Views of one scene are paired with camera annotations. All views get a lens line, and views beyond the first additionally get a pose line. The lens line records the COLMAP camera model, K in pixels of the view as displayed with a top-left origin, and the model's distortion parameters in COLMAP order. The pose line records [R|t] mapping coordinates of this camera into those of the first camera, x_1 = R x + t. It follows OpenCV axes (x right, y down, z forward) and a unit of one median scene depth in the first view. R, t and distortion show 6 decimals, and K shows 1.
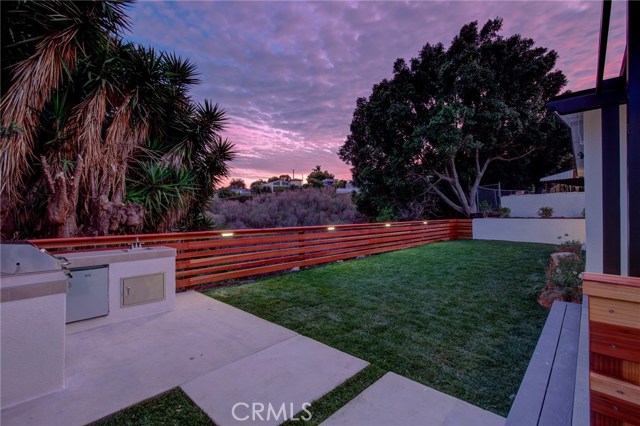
lens RADIAL K [[289.1, 0, 319.7], [0, 289.1, 214.1], [0, 0, 1]] dist [-0.001307, 0.000733]
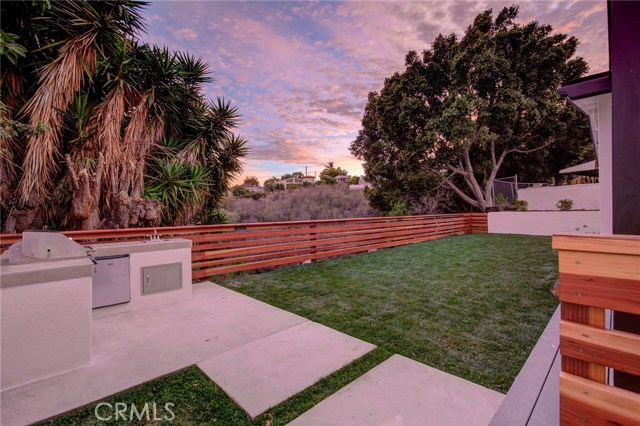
lens RADIAL K [[289.1, 0, 319.7], [0, 289.1, 214.1], [0, 0, 1]] dist [-0.001307, 0.000733]
pose [[0.998886, -0.010531, -0.046005, 0.010635], [0.010999, 0.999890, 0.009938, 0.015750], [0.045895, -0.010433, 0.998892, -0.015595]]
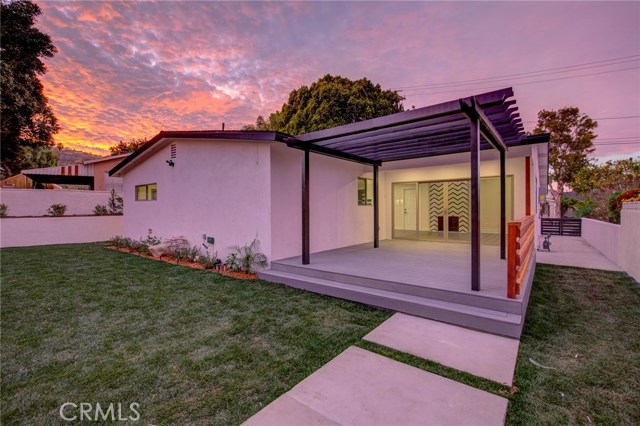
lens RADIAL K [[285.2, 0, 320.0], [0, 285.2, 213.0], [0, 0, 1]] dist [-0.000577, 0.000321]
pose [[-0.085984, -0.009137, 0.996255, -0.434370], [0.005997, 0.999935, 0.009688, -0.001663], [-0.996279, 0.006807, -0.085923, 0.587651]]
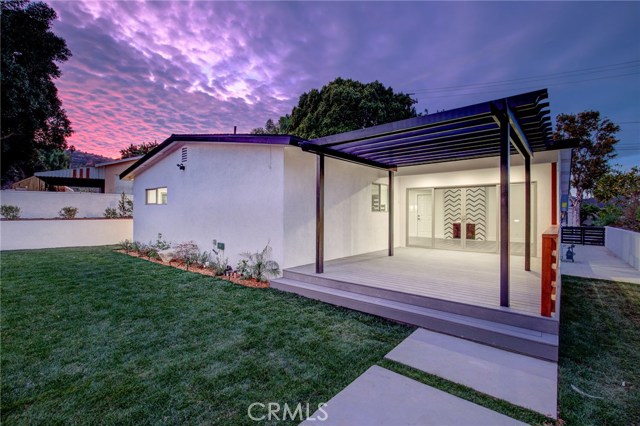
lens RADIAL K [[289.1, 0, 319.7], [0, 289.1, 214.1], [0, 0, 1]] dist [-0.001307, 0.000733]
pose [[-0.057737, 0.001556, 0.998331, -0.408263], [-0.004920, 0.999986, -0.001844, -0.009529], [-0.998320, -0.005018, -0.057728, 0.608842]]
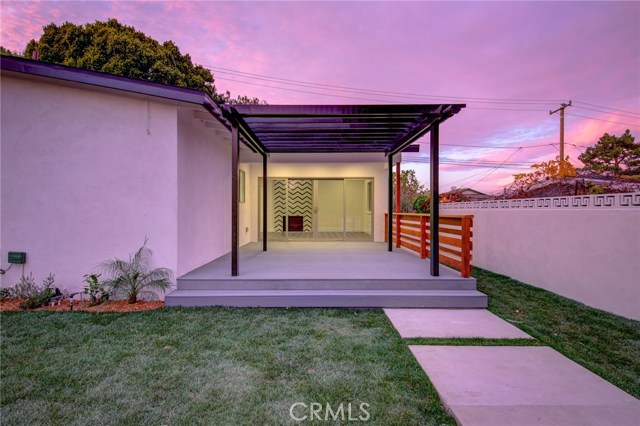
lens RADIAL K [[327.7, 0, 318.1], [0, 327.7, 214.8], [0, 0, 1]] dist [0.005043, -0.000944]
pose [[-0.687901, -0.008841, 0.725751, -0.220727], [-0.000071, 0.999927, 0.012114, 0.014470], [-0.725805, 0.008282, -0.687851, 0.988811]]
